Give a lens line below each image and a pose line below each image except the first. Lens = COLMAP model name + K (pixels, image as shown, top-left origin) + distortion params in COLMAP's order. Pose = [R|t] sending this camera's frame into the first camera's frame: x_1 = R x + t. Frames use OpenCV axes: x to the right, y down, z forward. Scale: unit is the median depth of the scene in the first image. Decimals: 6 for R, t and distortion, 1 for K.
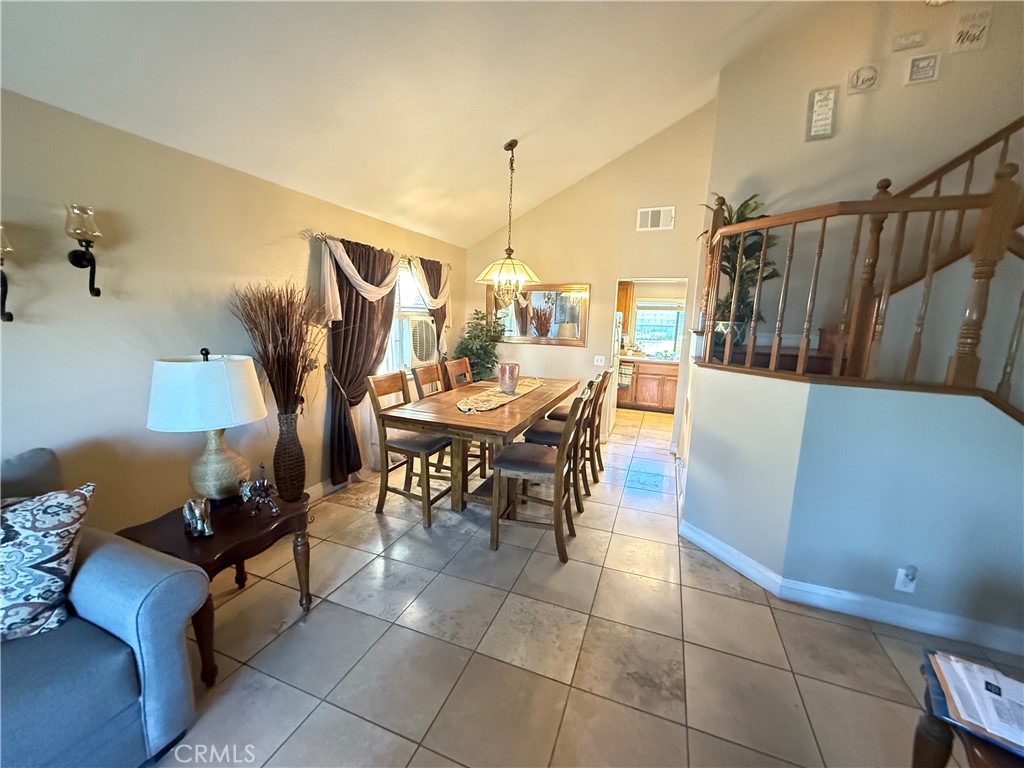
lens RADIAL K [[409.8, 0, 508.8], [0, 409.8, 383.1], [0, 0, 1]] dist [0.001669, 0.000205]
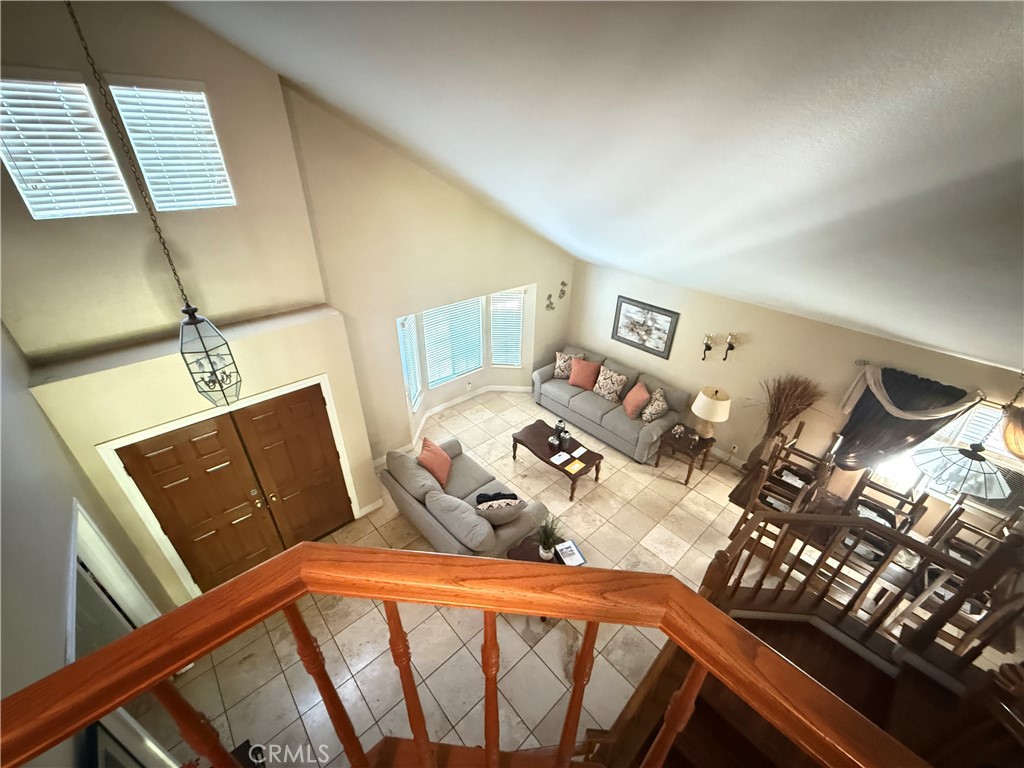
lens RADIAL K [[409.8, 0, 508.8], [0, 409.8, 383.1], [0, 0, 1]] dist [0.001669, 0.000205]
pose [[-0.448335, 0.424375, -0.786703, 2.851299], [-0.174999, 0.821410, 0.542827, -1.916685], [0.876568, 0.381040, -0.294002, 0.766209]]
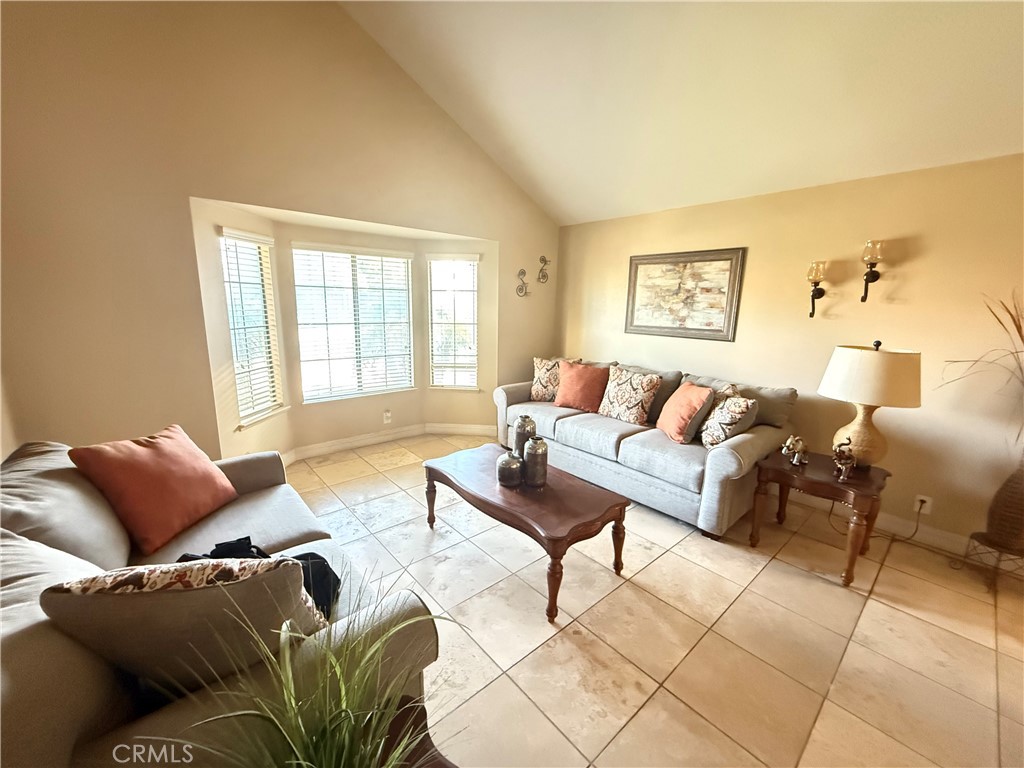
lens RADIAL K [[406.8, 0, 509.6], [0, 406.8, 386.8], [0, 0, 1]] dist [0.001894, -0.000337]
pose [[-0.463269, 0.142828, -0.874632, 1.178266], [-0.178893, 0.951539, 0.250142, -0.084743], [0.867974, 0.272348, -0.415268, 0.802613]]
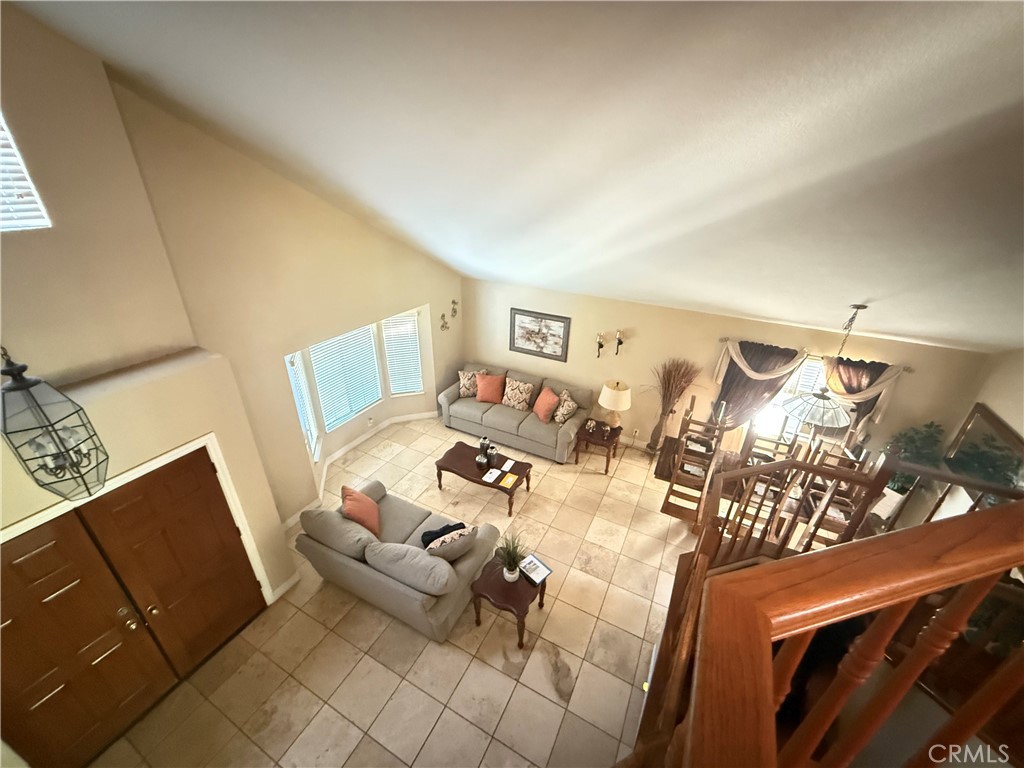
lens RADIAL K [[409.8, 0, 508.8], [0, 409.8, 383.1], [0, 0, 1]] dist [0.001669, 0.000205]
pose [[-0.111797, 0.422053, -0.899652, 2.898426], [-0.186674, 0.880290, 0.436167, -1.735065], [0.976040, 0.216704, -0.019628, 0.365038]]
